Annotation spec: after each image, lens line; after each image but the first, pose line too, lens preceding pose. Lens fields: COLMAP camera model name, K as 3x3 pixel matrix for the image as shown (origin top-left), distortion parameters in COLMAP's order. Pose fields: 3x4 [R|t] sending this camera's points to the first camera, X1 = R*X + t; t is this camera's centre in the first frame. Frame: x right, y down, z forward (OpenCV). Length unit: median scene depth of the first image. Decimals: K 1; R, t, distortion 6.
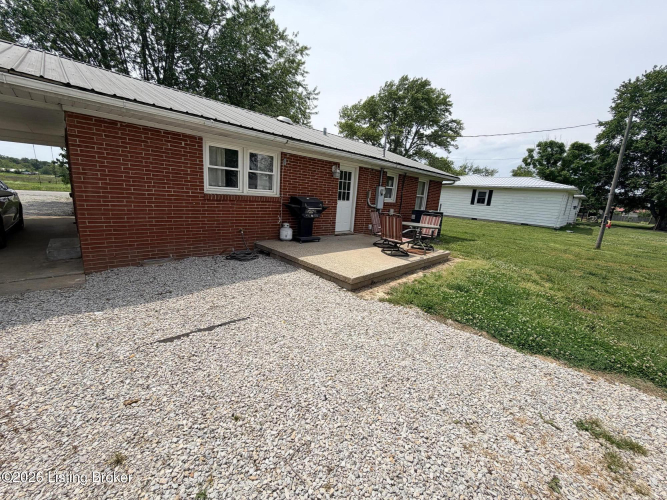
lens RADIAL K [[267.3, 0, 332.1], [0, 267.3, 248.3], [0, 0, 1]] dist [-0.001539, -0.001096]
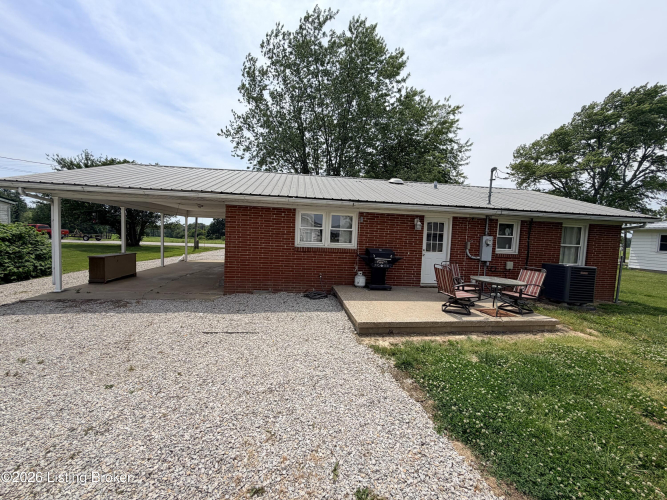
lens RADIAL K [[267.3, 0, 330.3], [0, 267.3, 251.1], [0, 0, 1]] dist [-0.001539, -0.001096]
pose [[0.792200, -0.005150, -0.610240, 0.412785], [-0.105691, 0.983696, -0.145507, -0.000660], [0.601039, 0.179768, 0.778739, 0.024014]]
